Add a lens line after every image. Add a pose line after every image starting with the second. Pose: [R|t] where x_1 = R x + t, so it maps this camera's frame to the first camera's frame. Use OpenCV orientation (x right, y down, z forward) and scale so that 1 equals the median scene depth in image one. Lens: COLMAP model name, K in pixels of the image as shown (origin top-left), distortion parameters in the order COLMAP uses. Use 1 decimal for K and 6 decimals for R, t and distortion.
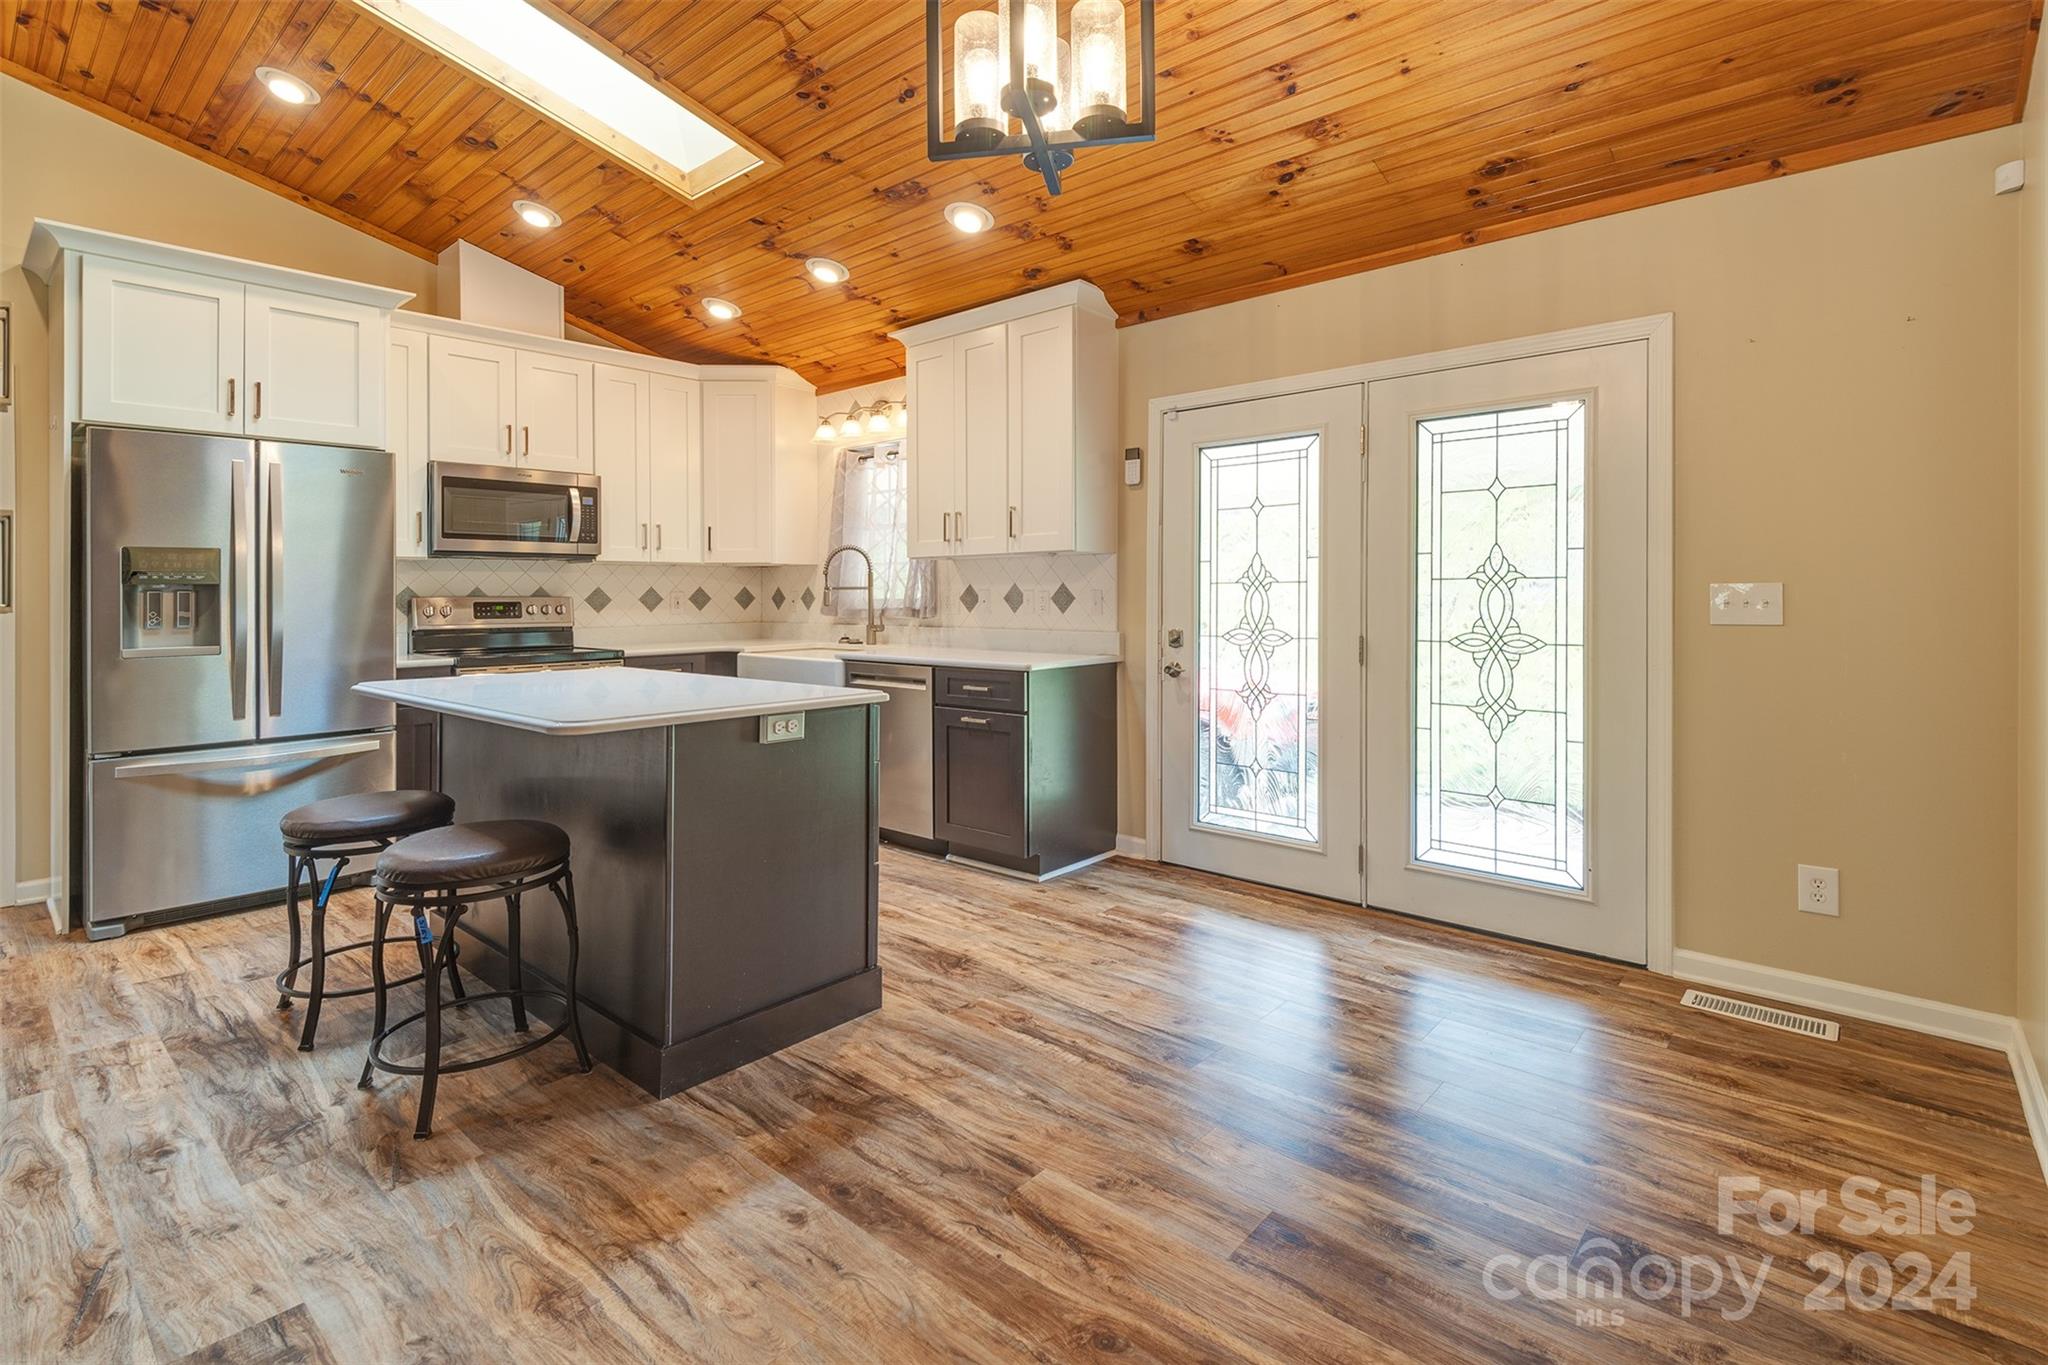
lens RADIAL K [[955.2, 0, 1018.3], [0, 955.2, 594.0], [0, 0, 1]] dist [0.018097, -0.011900]
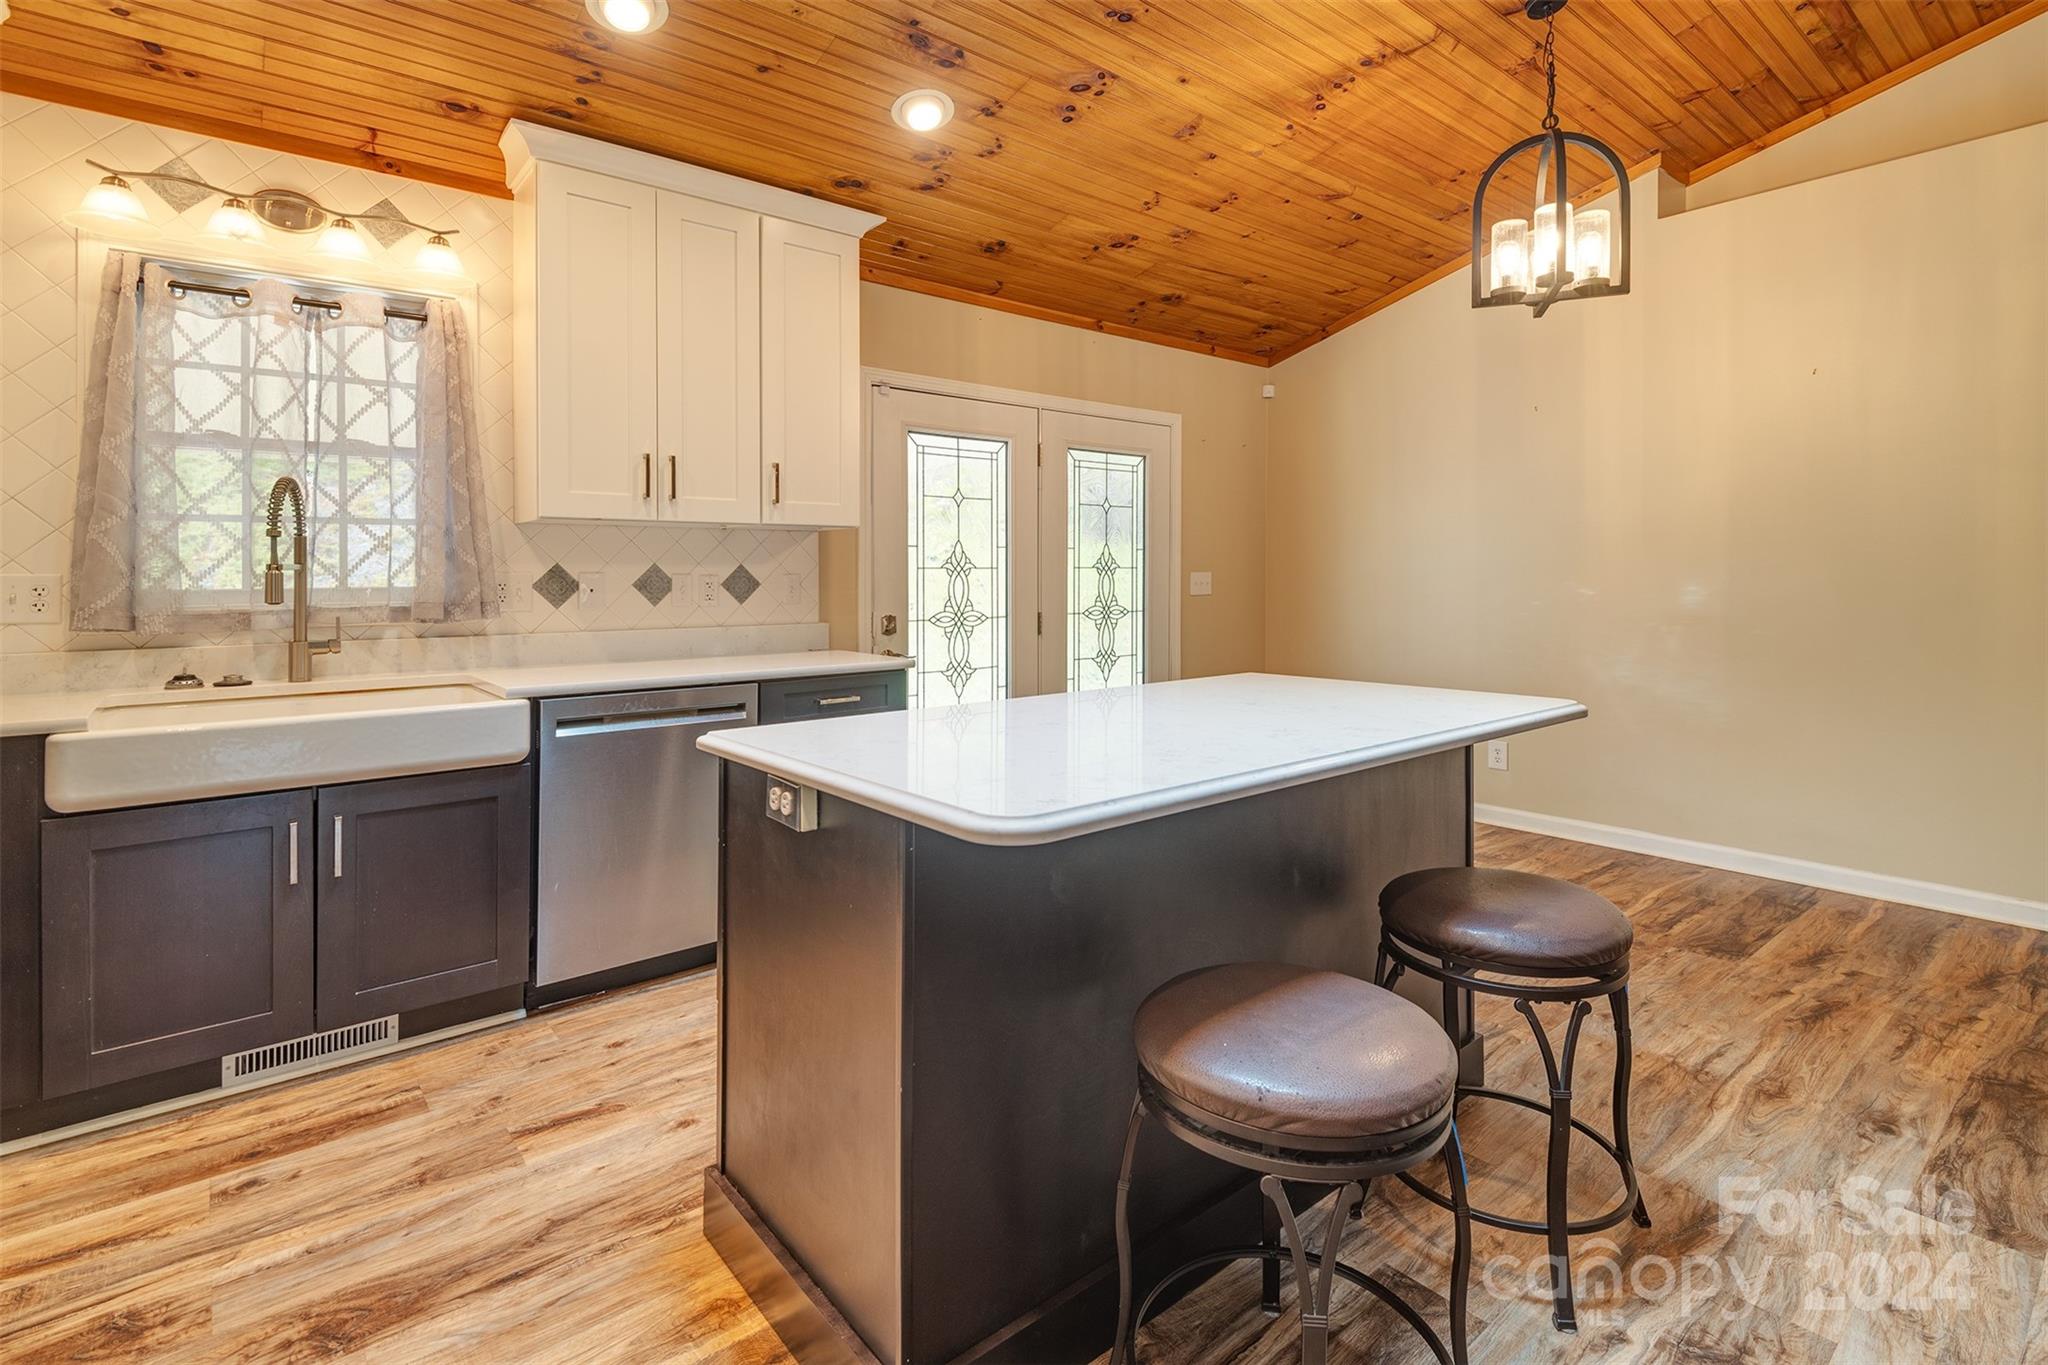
lens RADIAL K [[1010.9, 0, 1011.9], [0, 1010.9, 586.1], [0, 0, 1]] dist [0.020459, -0.012231]
pose [[0.147085, -0.001110, 0.989123, -0.888502], [0.007451, 0.999972, 0.000015, 0.008800], [-0.989096, 0.007368, 0.147089, 0.797068]]
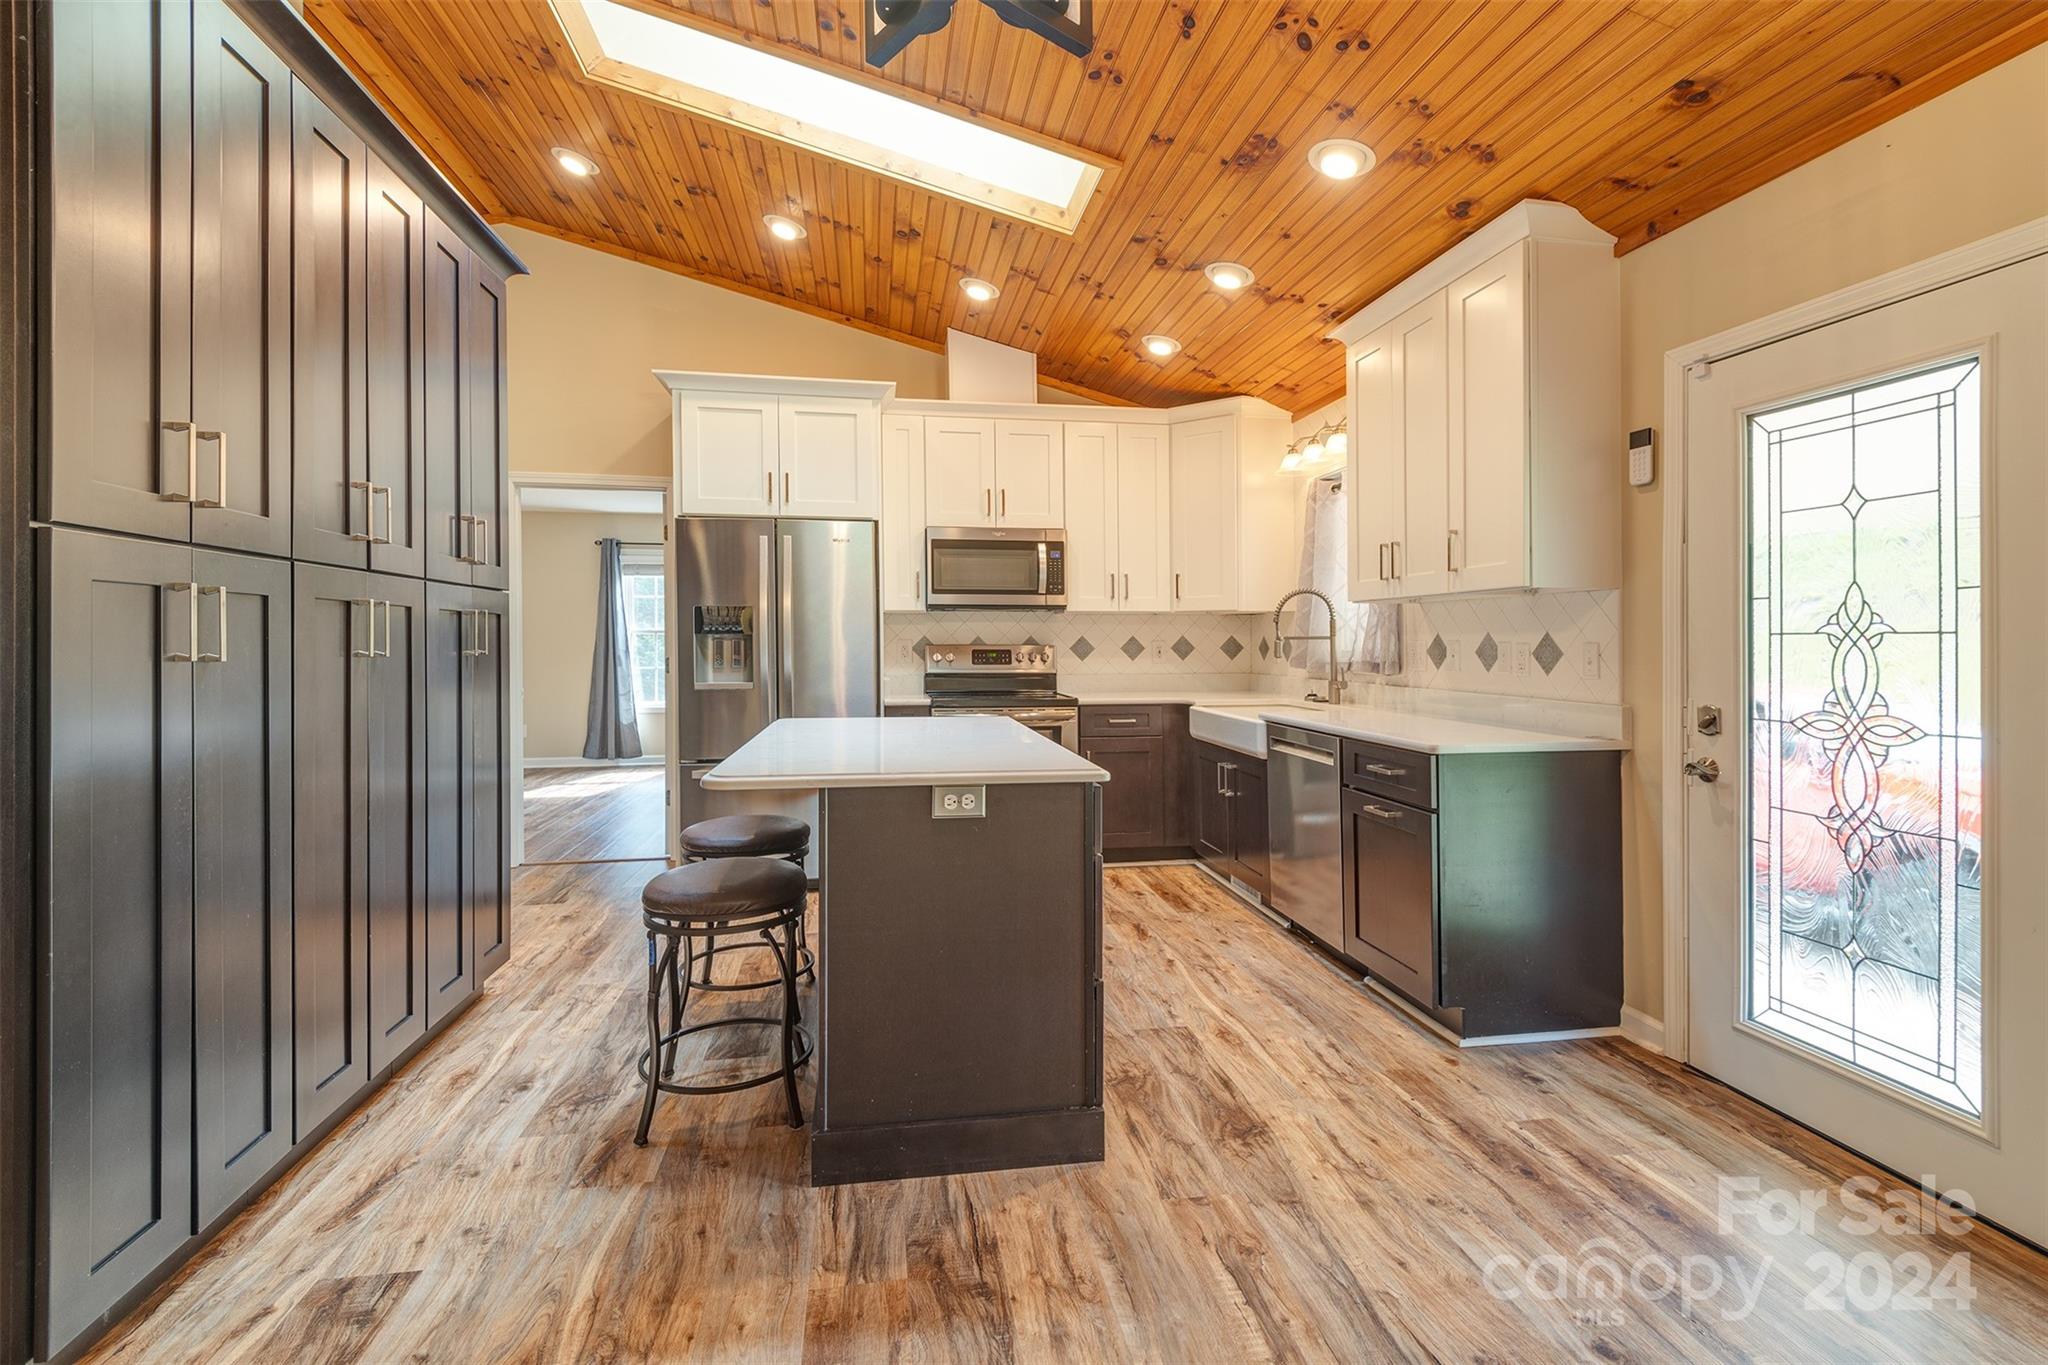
lens RADIAL K [[933.4, 0, 1028.5], [0, 933.4, 634.0], [0, 0, 1]] dist [0.033113, -0.024864]
pose [[0.780266, 0.001763, -0.625445, 0.221915], [-0.006032, 0.999971, -0.004707, -0.005914], [0.625418, 0.007445, 0.780254, 0.248762]]
